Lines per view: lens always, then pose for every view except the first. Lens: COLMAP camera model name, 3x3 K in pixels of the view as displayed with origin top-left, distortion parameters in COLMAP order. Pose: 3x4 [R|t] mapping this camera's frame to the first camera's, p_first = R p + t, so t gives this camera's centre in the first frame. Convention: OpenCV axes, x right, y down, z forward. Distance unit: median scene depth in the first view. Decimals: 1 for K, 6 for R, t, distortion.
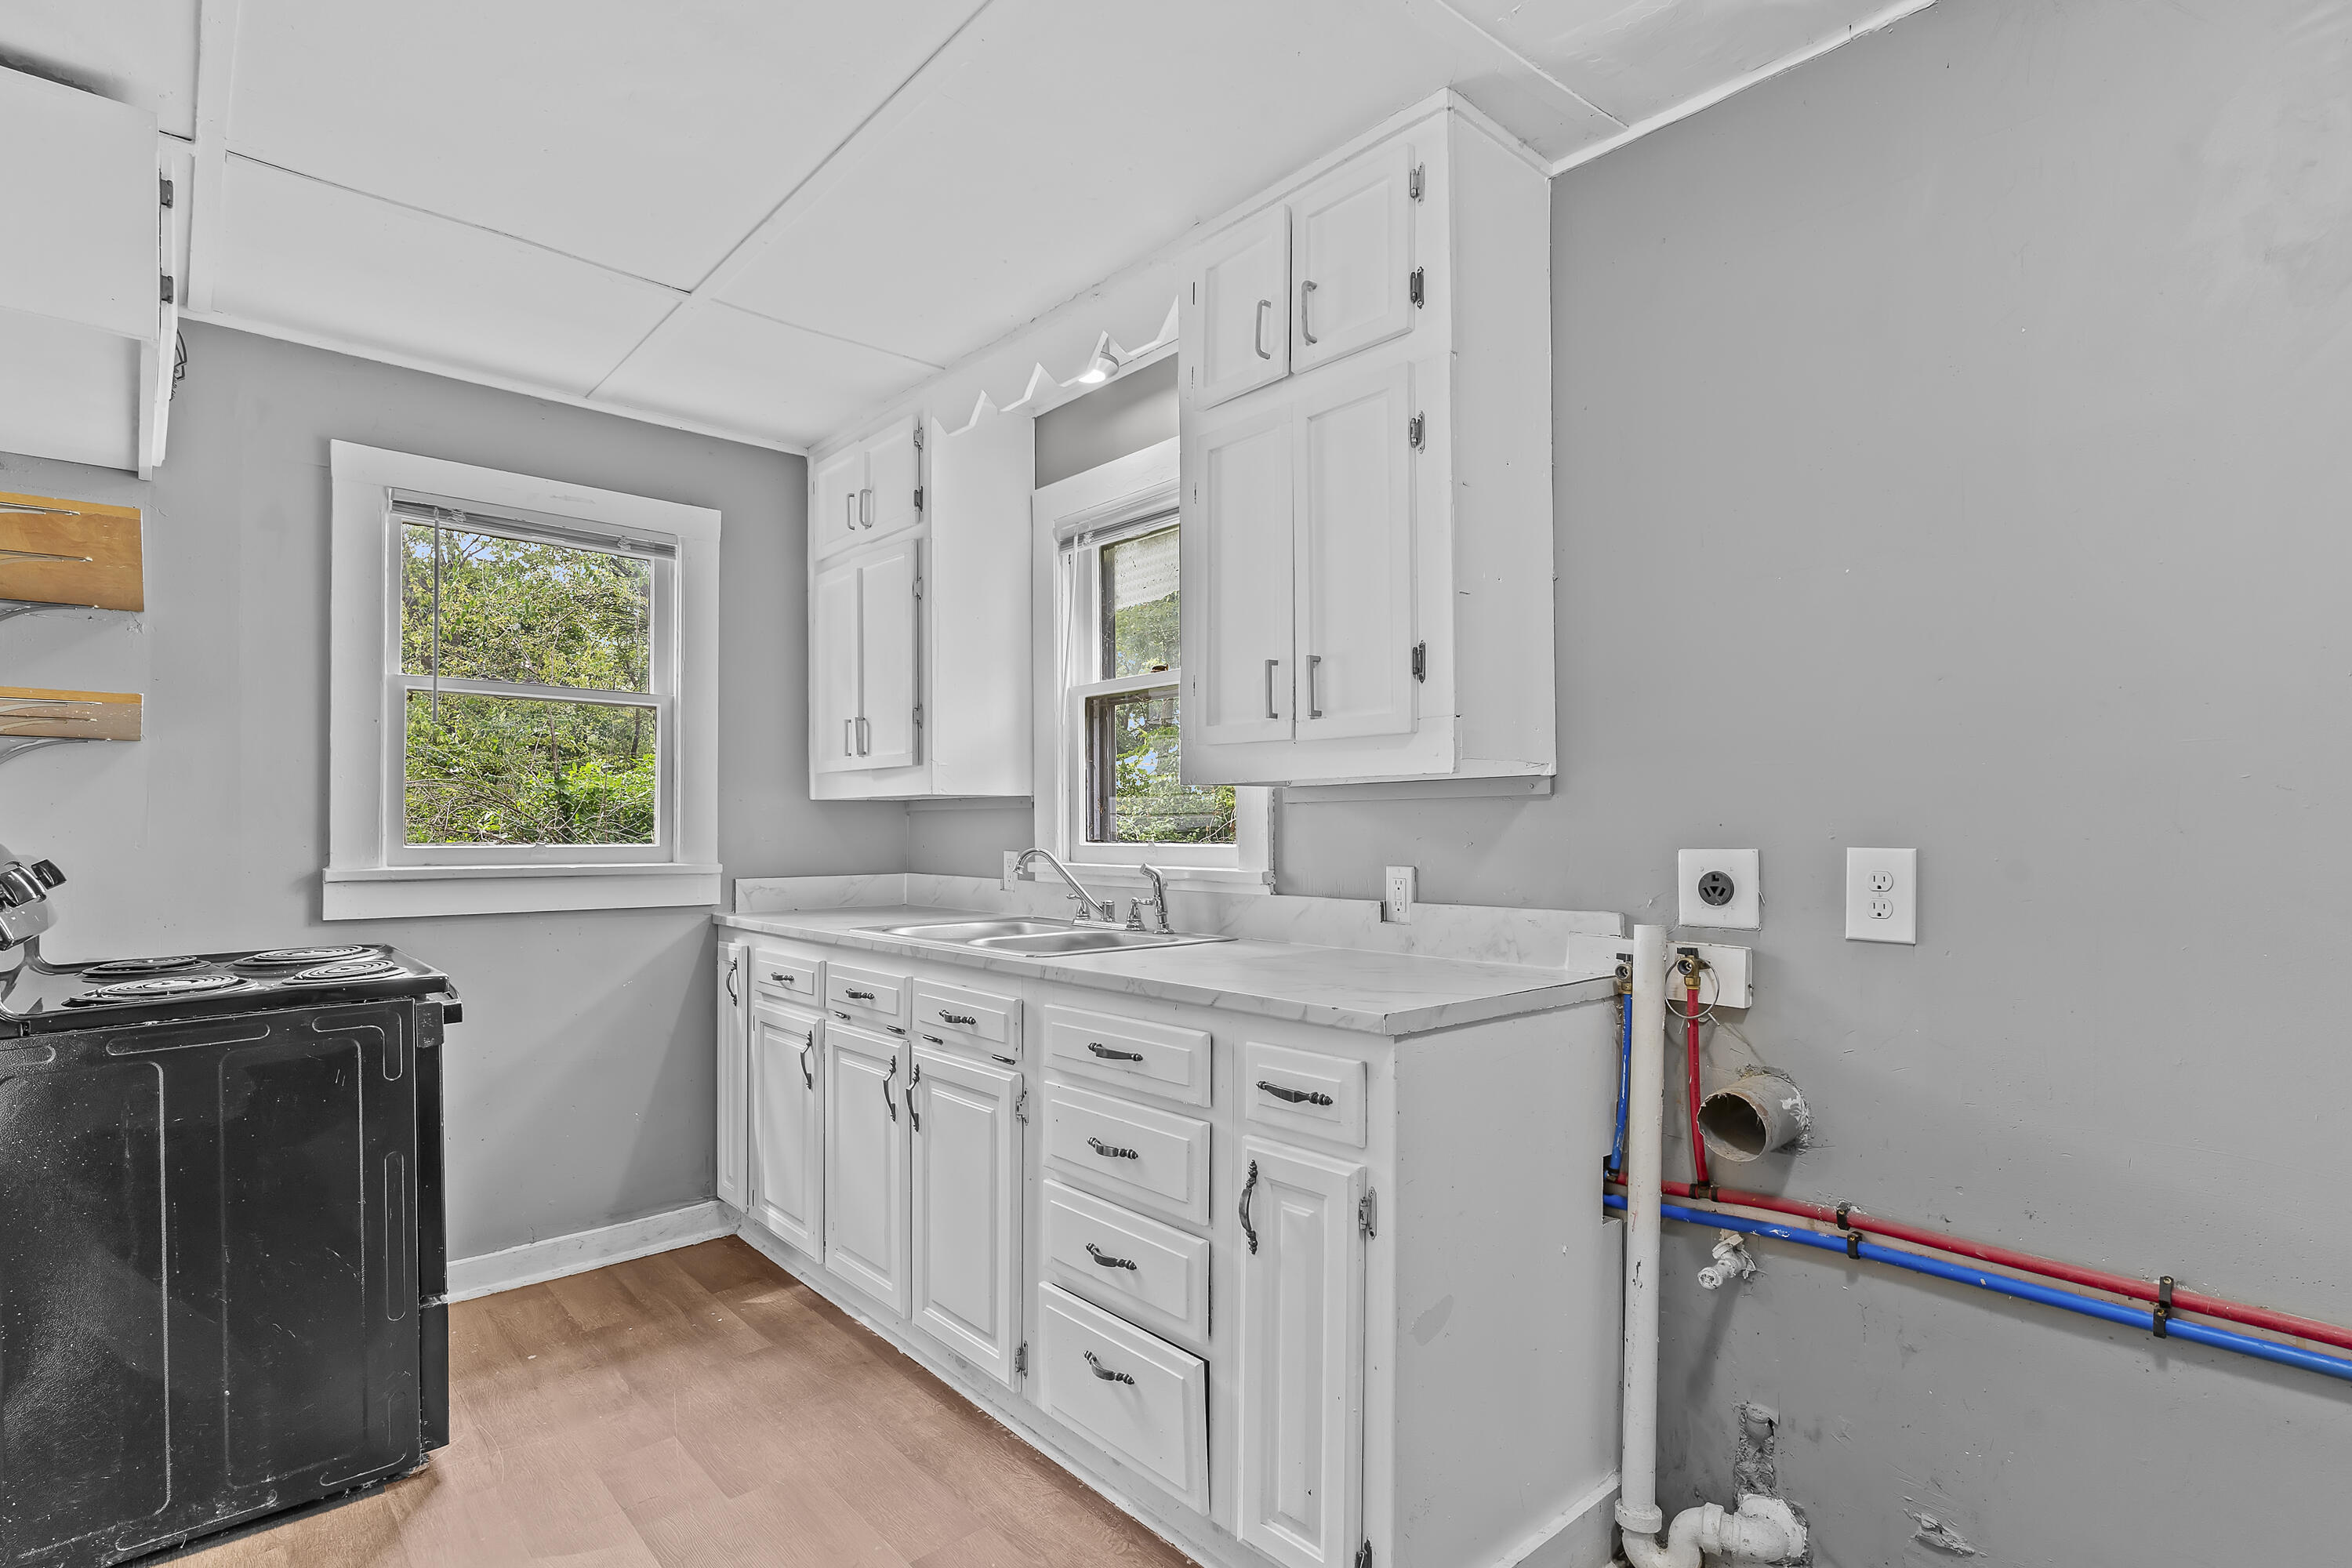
lens RADIAL K [[1149.7, 0, 1187.4], [0, 1149.7, 829.7], [0, 0, 1]] dist [0.008587, -0.004339]
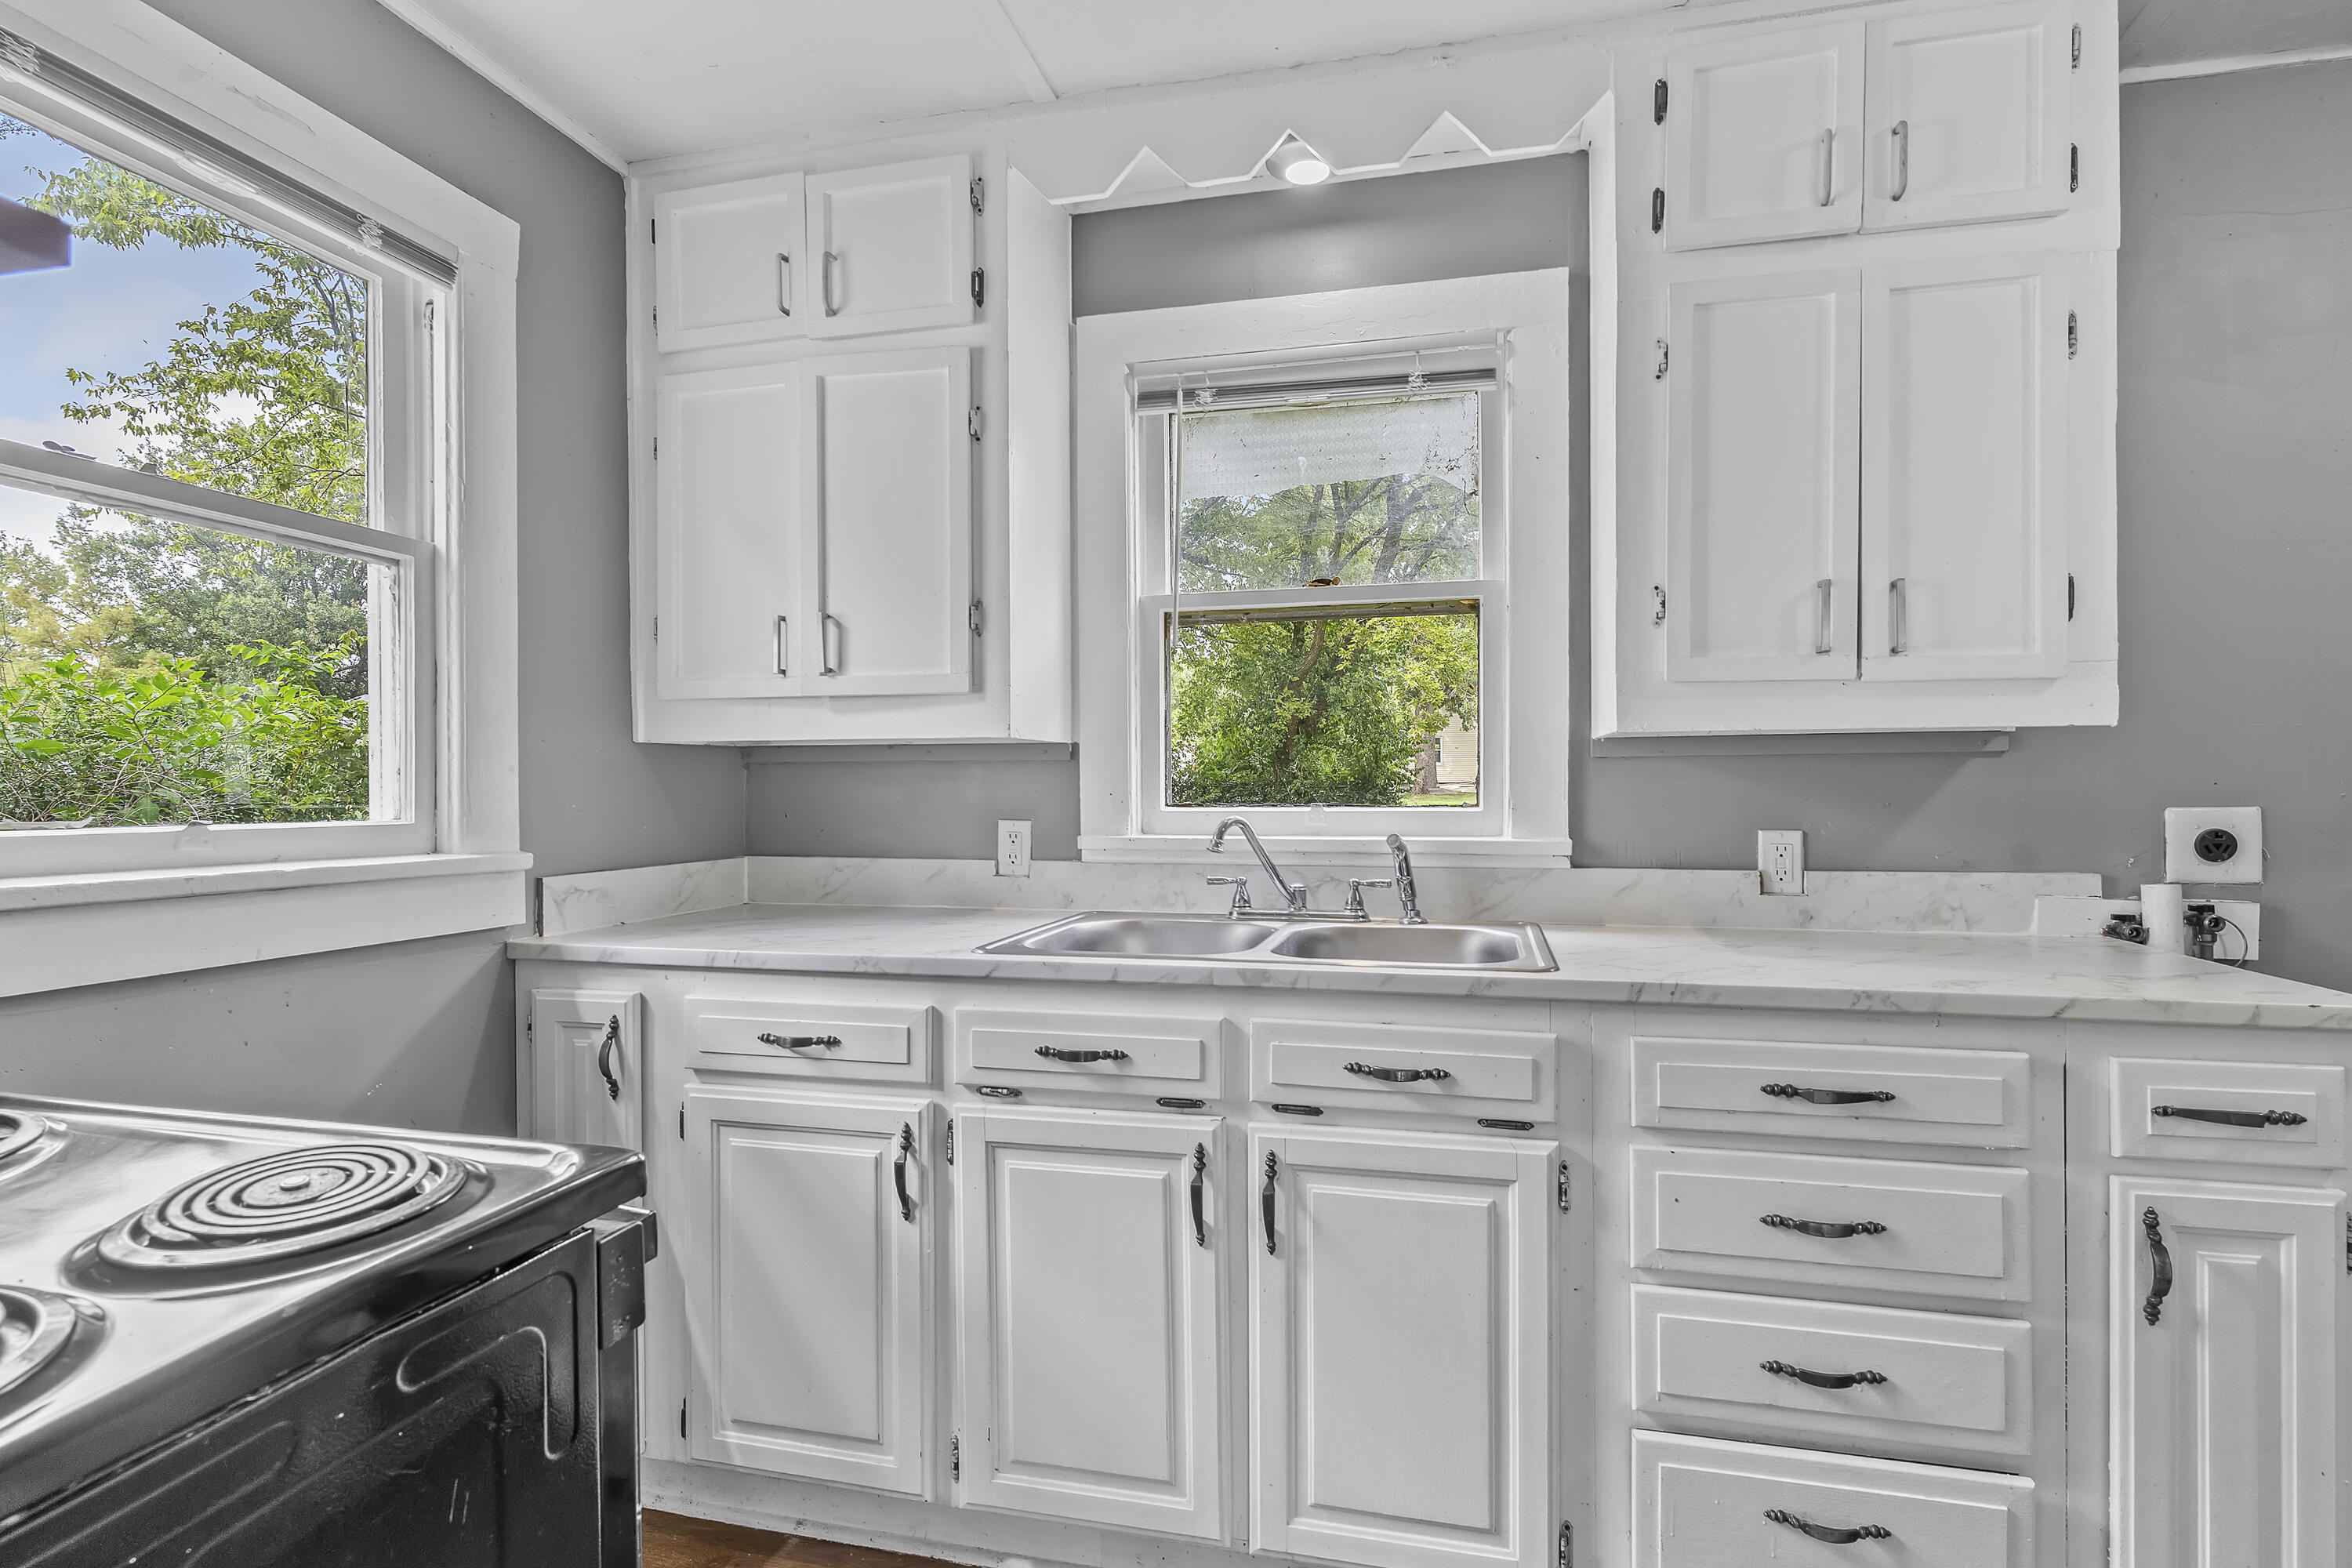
lens RADIAL K [[1149.7, 0, 1169.6], [0, 1149.7, 797.5], [0, 0, 1]] dist [0.008587, -0.004339]
pose [[0.827177, -0.006859, 0.561899, -0.572189], [0.002271, 0.999958, 0.008864, -0.001929], [-0.561937, -0.006056, 0.827158, 0.438049]]
